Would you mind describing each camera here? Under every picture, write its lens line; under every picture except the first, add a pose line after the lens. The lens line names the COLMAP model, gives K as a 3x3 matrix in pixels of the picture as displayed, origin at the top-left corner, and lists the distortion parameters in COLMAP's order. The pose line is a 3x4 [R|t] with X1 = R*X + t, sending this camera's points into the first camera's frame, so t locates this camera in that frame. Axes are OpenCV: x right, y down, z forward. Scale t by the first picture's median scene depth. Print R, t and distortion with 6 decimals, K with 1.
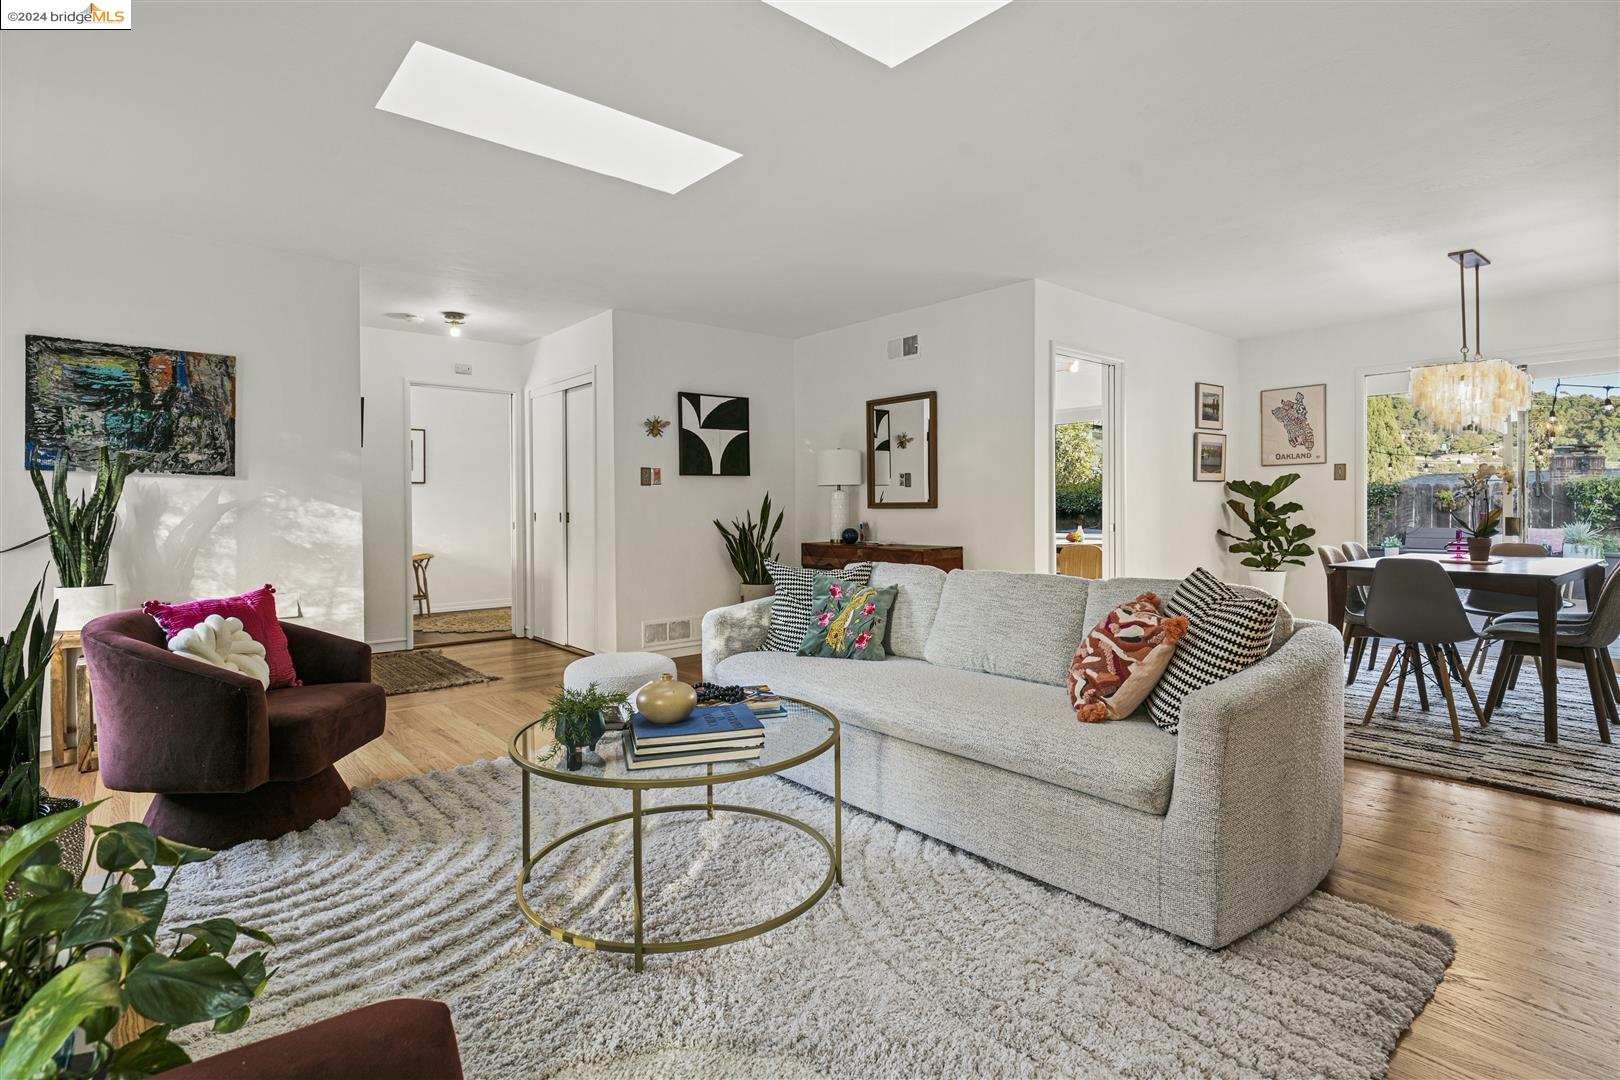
lens RADIAL K [[812.8, 0, 806.0], [0, 812.8, 514.6], [0, 0, 1]] dist [0.001296, 0.000163]
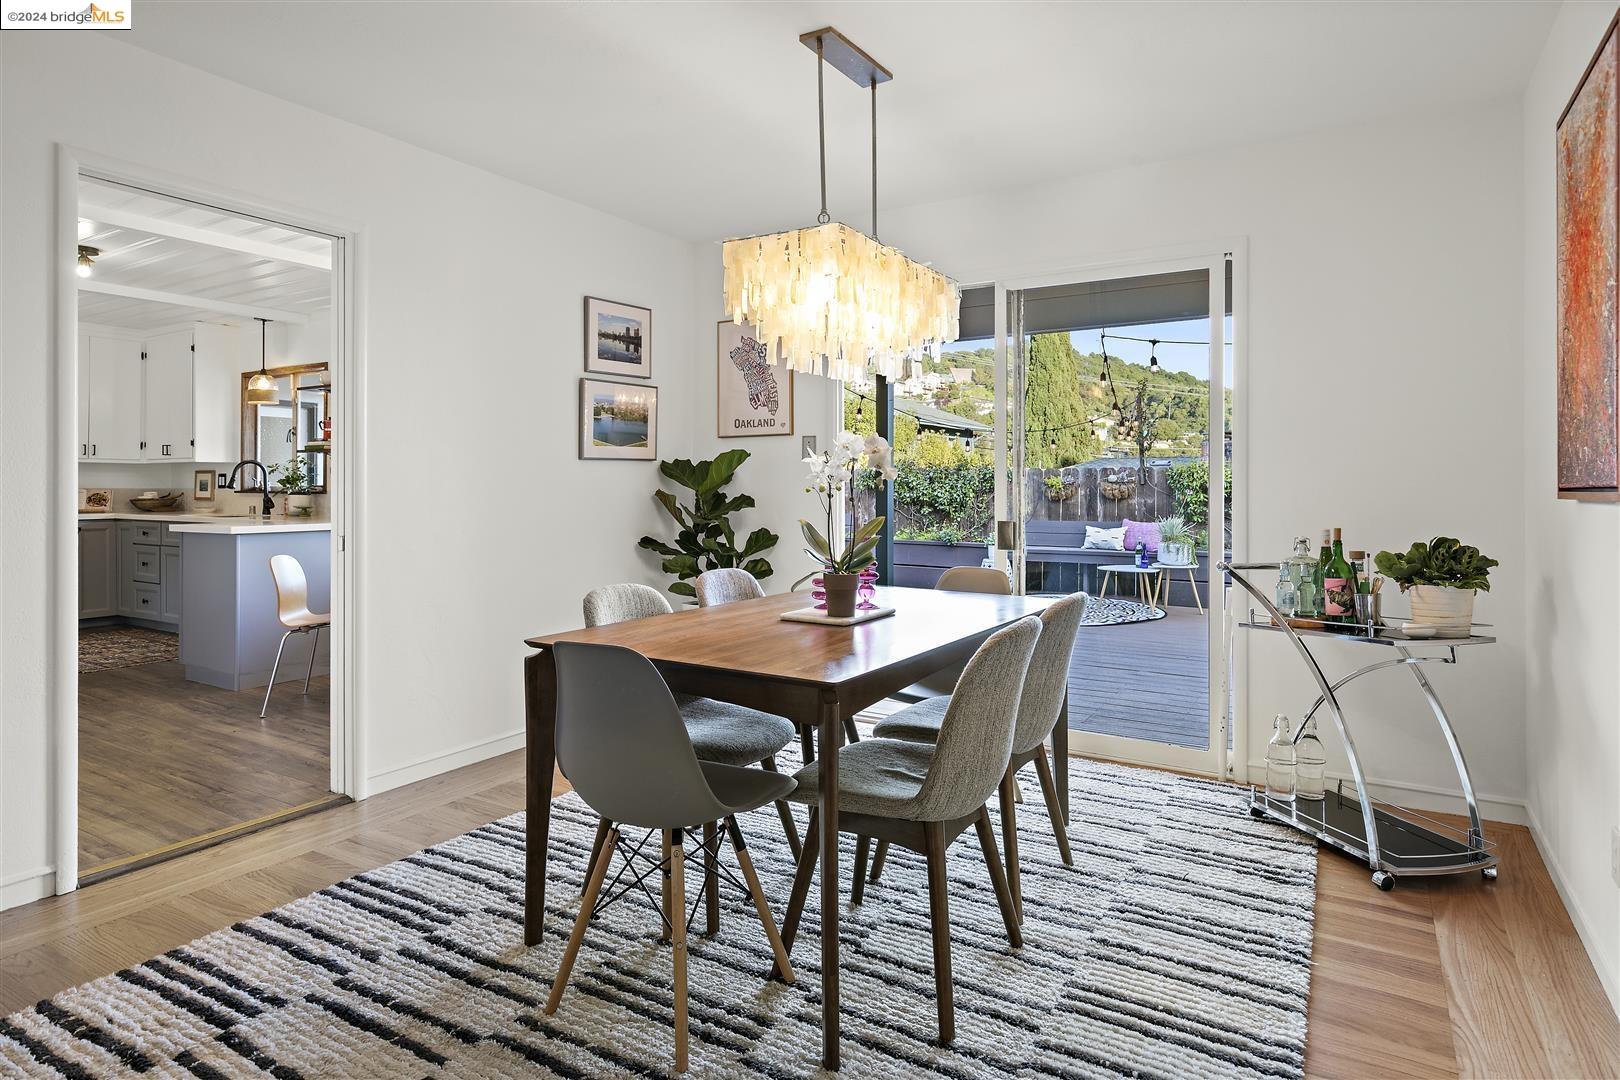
lens RADIAL K [[906.3, 0, 809.4], [0, 906.3, 485.9], [0, 0, 1]] dist [0.000701, -0.001713]
pose [[0.953266, 0.006637, 0.302060, 0.427898], [-0.003539, 0.999935, -0.010804, -0.014254], [-0.302113, 0.009230, 0.953228, 0.302566]]
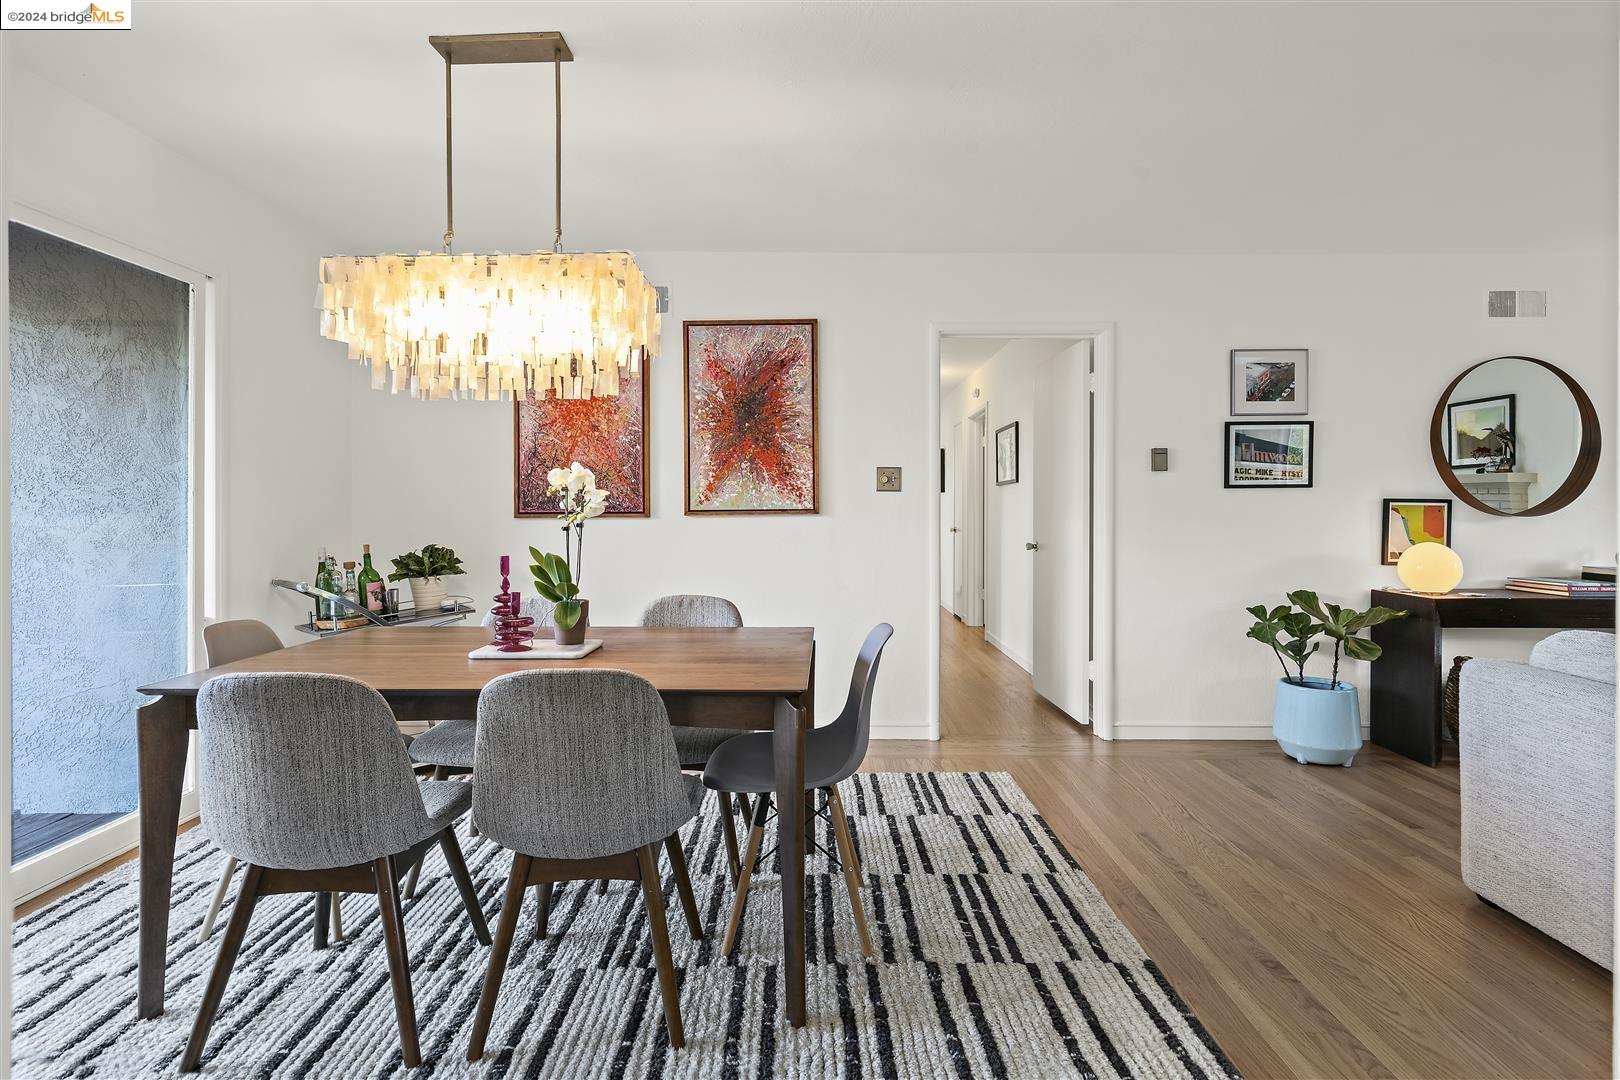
lens RADIAL K [[810.0, 0, 804.8], [0, 810.0, 503.3], [0, 0, 1]] dist [0.000347, 0.000006]
pose [[-0.756241, -0.013139, 0.654161, 0.238419], [0.004684, 0.999664, 0.025493, -0.039563], [-0.654276, 0.022343, -0.755925, 0.891560]]
